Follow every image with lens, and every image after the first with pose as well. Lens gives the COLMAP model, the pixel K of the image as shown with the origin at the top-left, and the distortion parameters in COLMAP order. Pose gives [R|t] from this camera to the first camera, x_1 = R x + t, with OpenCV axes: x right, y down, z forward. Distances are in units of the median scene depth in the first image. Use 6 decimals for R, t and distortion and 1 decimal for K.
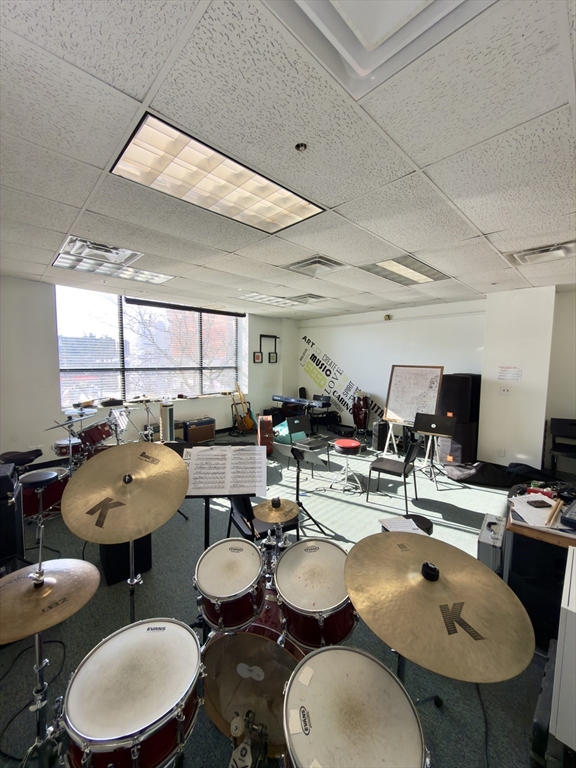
lens RADIAL K [[304.7, 0, 288.0], [0, 304.7, 381.0], [0, 0, 1]] dist [0.002820, 0.000309]
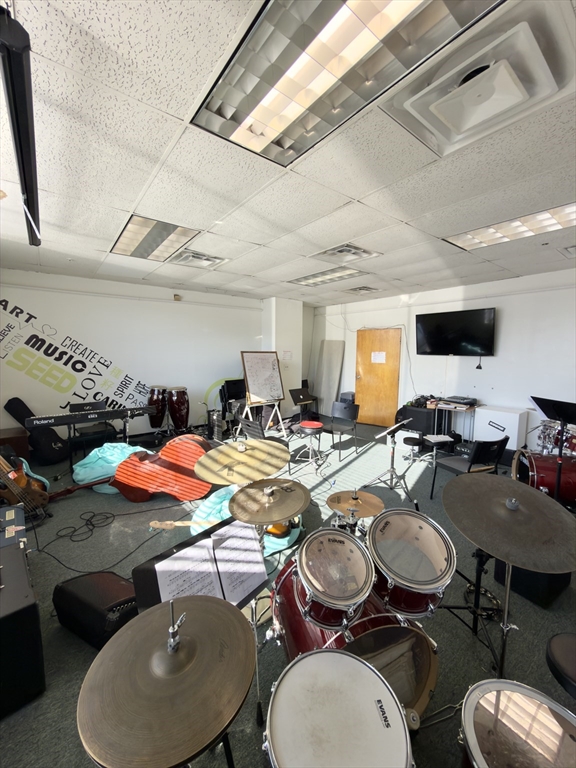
lens RADIAL K [[304.7, 0, 288.0], [0, 304.7, 381.5], [0, 0, 1]] dist [0.002820, 0.000309]
pose [[0.101903, -0.116110, 0.987995, -0.535999], [0.065616, 0.991787, 0.109788, -0.043867], [-0.992628, 0.053641, 0.108685, 0.599168]]
